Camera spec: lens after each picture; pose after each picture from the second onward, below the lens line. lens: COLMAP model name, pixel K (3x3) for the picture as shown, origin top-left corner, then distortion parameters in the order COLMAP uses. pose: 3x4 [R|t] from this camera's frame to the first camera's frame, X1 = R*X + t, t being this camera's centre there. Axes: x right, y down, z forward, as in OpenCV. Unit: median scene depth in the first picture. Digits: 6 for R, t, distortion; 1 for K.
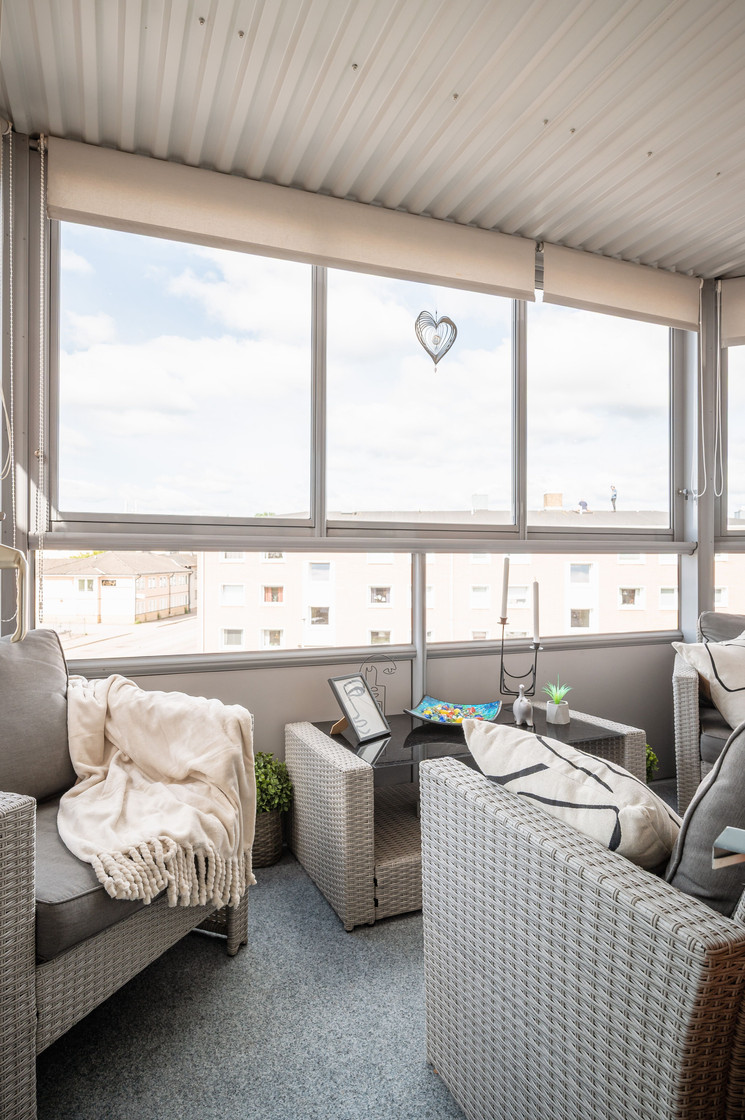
lens RADIAL K [[643.9, 0, 366.4], [0, 643.9, 553.3], [0, 0, 1]] dist [-0.001705, -0.001342]
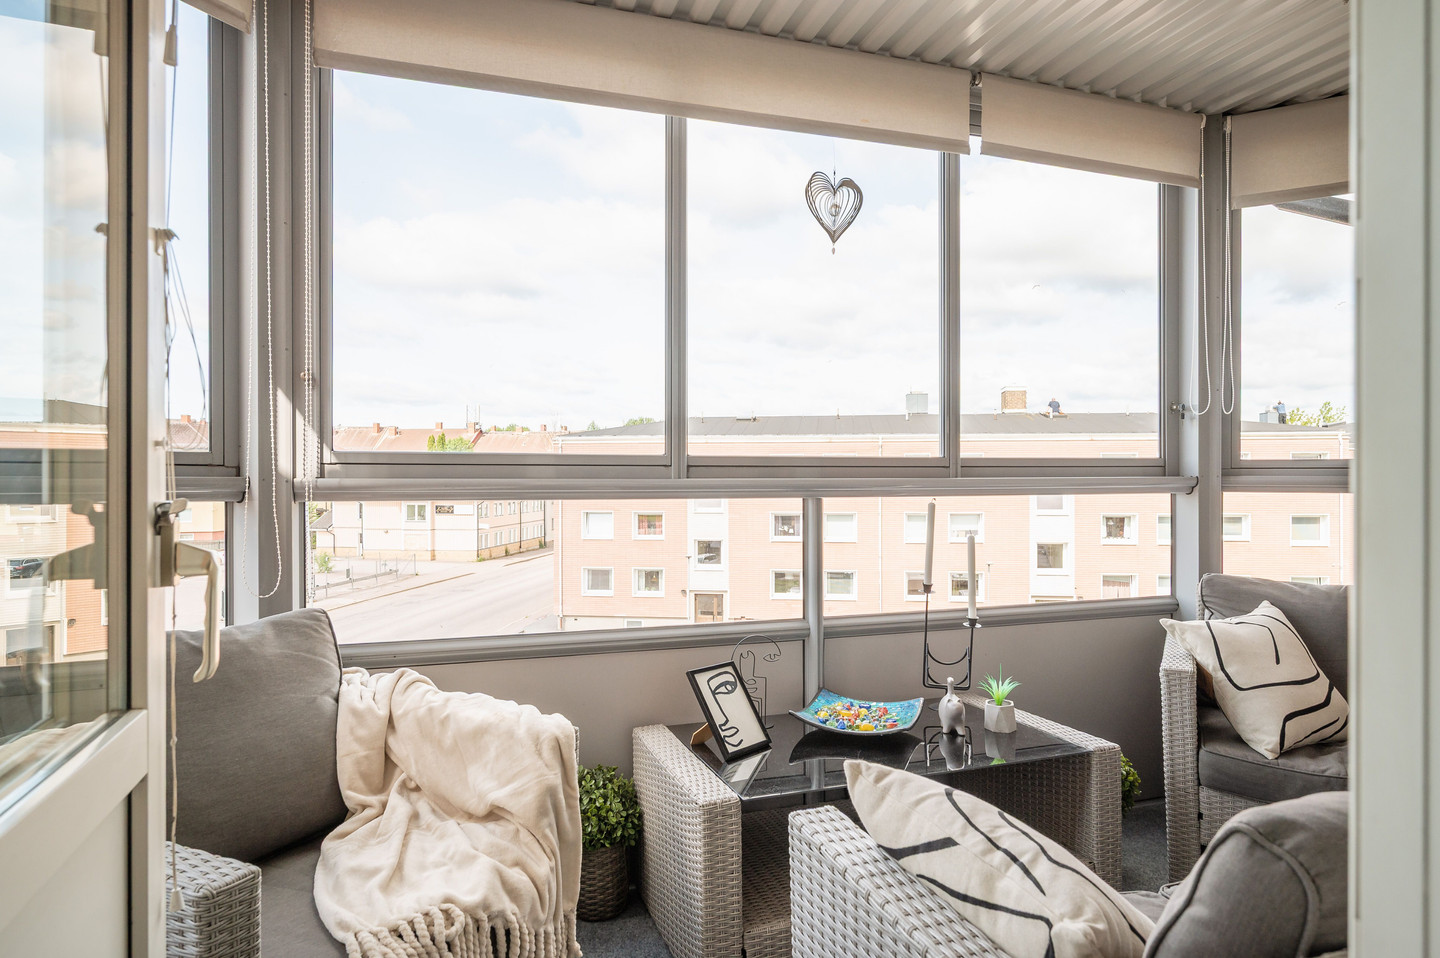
lens RADIAL K [[828.8, 0, 726.2], [0, 828.8, 477.0], [0, 0, 1]] dist [-0.001103, -0.000320]
pose [[0.998516, -0.006212, -0.054108, 0.035460], [0.006735, 0.999932, 0.009486, -0.035041], [0.054046, -0.009836, 0.998490, 0.036963]]
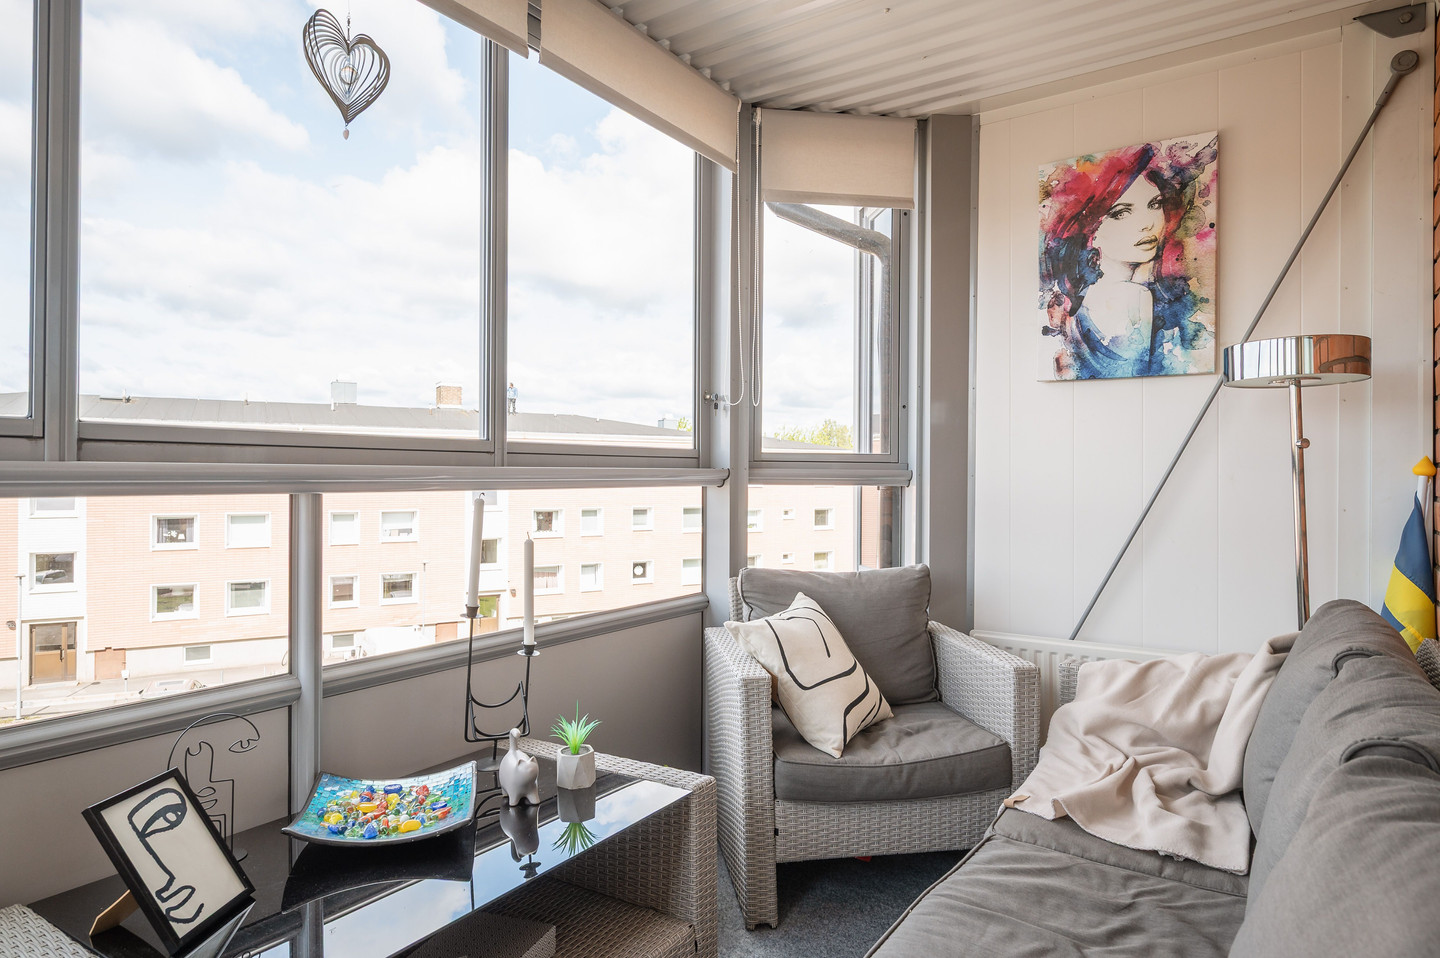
lens RADIAL K [[827.9, 0, 711.7], [0, 827.9, 472.1], [0, 0, 1]] dist [-0.001705, -0.001342]
pose [[0.825479, 0.001730, 0.564430, -0.023128], [-0.007083, 0.999948, 0.007294, -0.024221], [-0.564388, -0.010019, 0.825449, 0.297482]]
